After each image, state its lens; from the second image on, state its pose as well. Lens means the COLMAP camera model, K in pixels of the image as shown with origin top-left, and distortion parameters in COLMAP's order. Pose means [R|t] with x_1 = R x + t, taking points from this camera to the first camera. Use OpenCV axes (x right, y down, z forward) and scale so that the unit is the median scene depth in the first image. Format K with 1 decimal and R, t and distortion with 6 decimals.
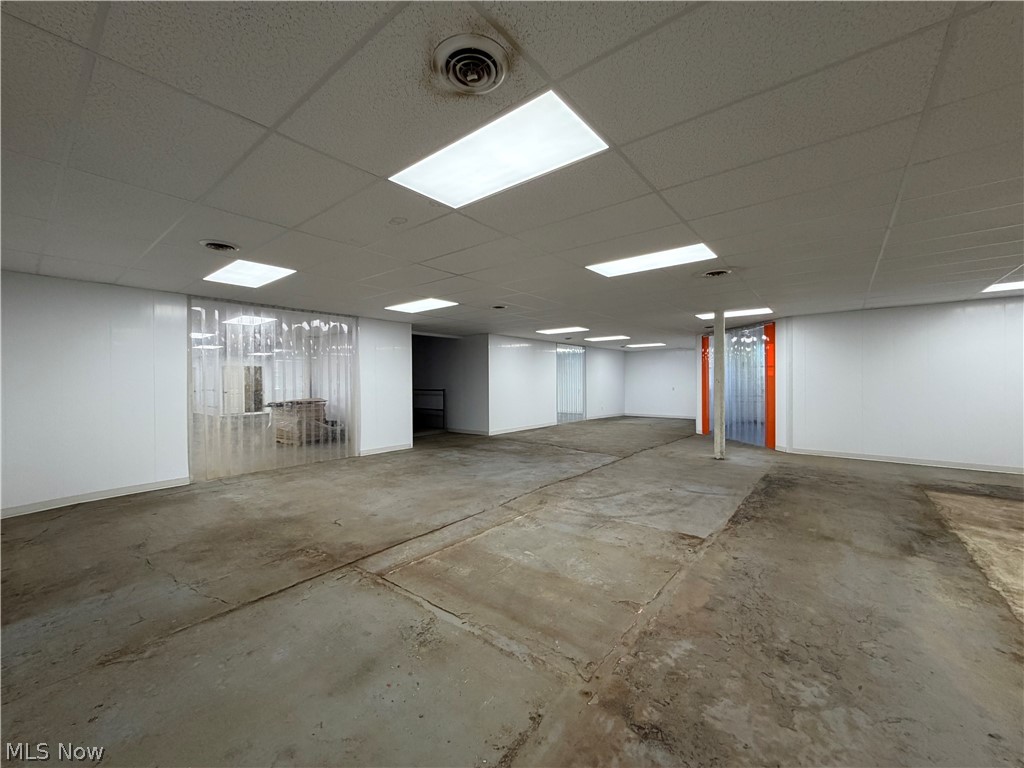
lens RADIAL K [[408.1, 0, 513.4], [0, 408.1, 382.2], [0, 0, 1]] dist [0.003312, 0.000377]
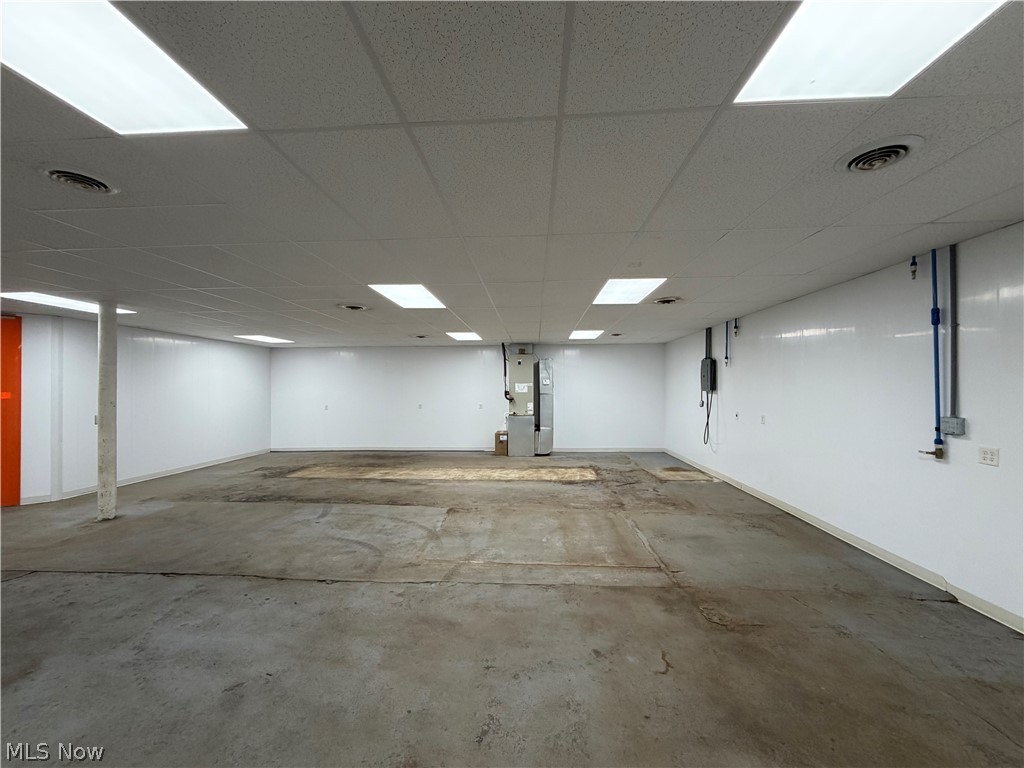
lens RADIAL K [[408.1, 0, 502.2], [0, 408.1, 390.0], [0, 0, 1]] dist [0.003312, 0.000377]
pose [[-0.562692, 0.006252, 0.826643, -0.748232], [0.009690, 0.999953, -0.000967, -0.035906], [-0.826610, 0.007466, -0.562726, 1.451561]]
